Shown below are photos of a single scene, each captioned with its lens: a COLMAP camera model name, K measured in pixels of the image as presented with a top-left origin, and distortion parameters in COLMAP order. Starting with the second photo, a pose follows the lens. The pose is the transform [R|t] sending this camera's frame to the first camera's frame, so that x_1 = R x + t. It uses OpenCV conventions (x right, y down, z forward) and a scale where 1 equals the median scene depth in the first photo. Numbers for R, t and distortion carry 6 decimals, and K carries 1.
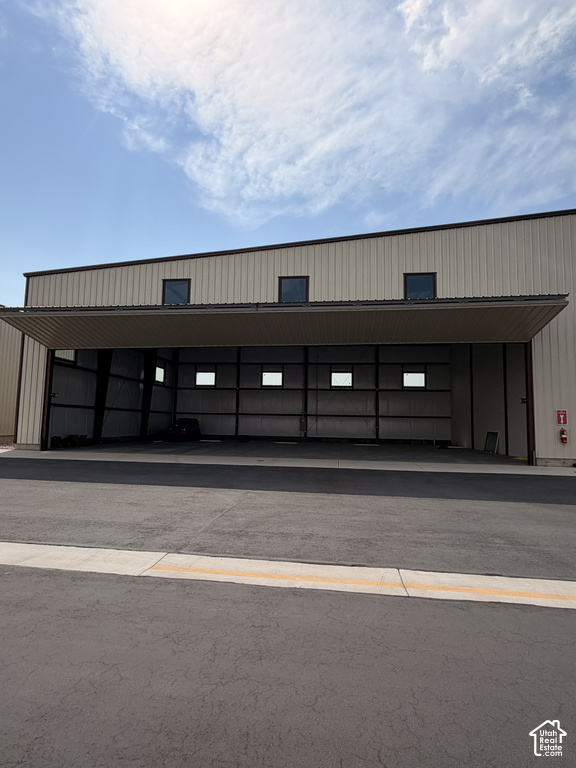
lens RADIAL K [[411.3, 0, 286.4], [0, 411.3, 389.9], [0, 0, 1]] dist [-0.002087, -0.003297]
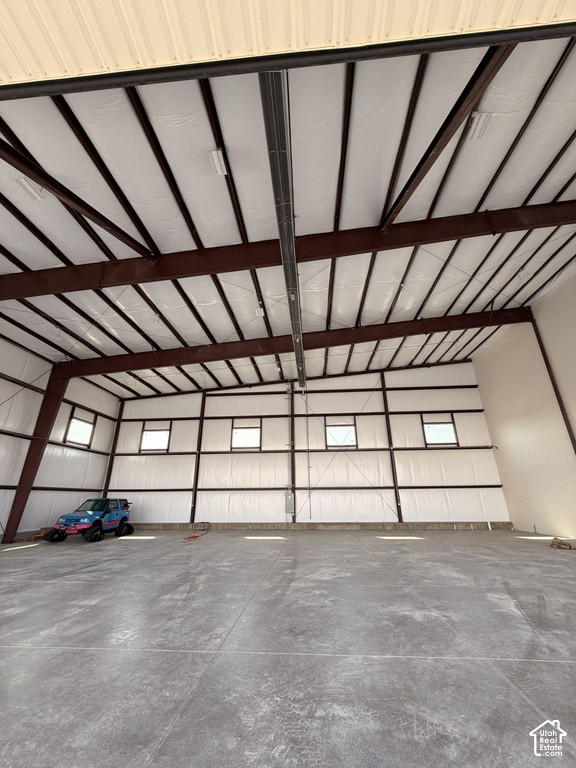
lens RADIAL K [[304.3, 0, 288.9], [0, 304.3, 381.7], [0, 0, 1]] dist [-0.001653, 0.000891]
pose [[0.998097, -0.005107, 0.061447, 0.016825], [0.022182, 0.959584, -0.280547, 0.064271], [-0.057531, 0.281376, 0.957871, 0.913837]]
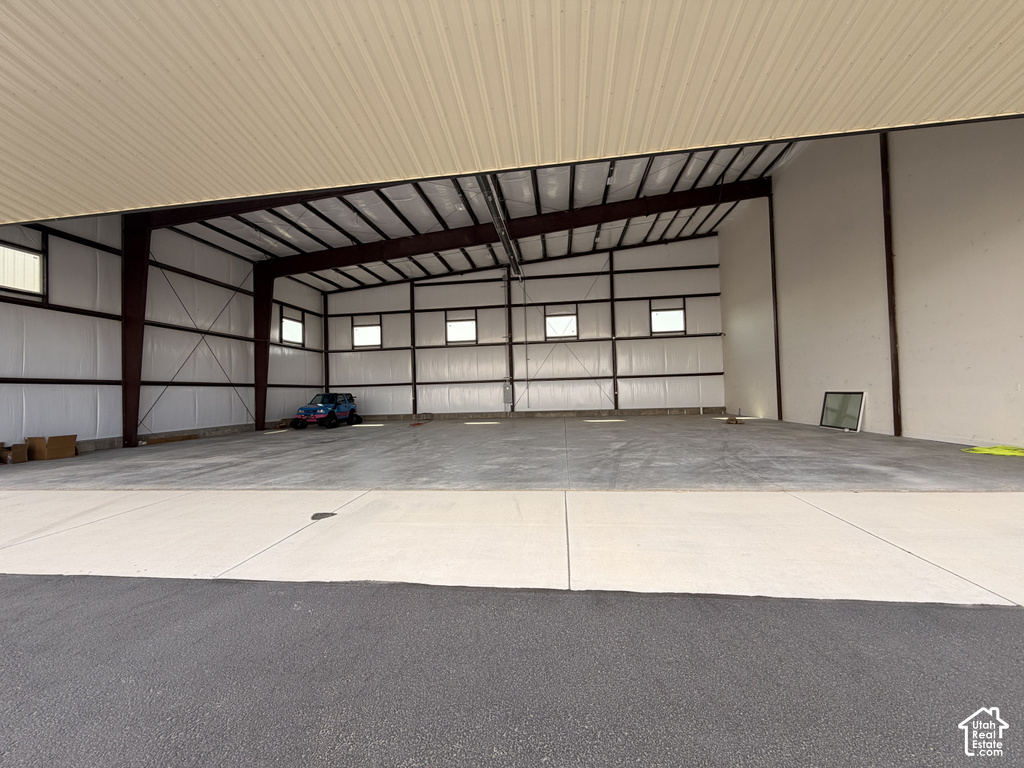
lens RADIAL K [[405.7, 0, 509.5], [0, 405.7, 381.3], [0, 0, 1]] dist [-0.001653, 0.000891]
pose [[0.998868, -0.047136, 0.006351, 0.077566], [0.046748, 0.997579, 0.051483, 0.054862], [-0.008762, -0.051128, 0.998654, 0.635545]]
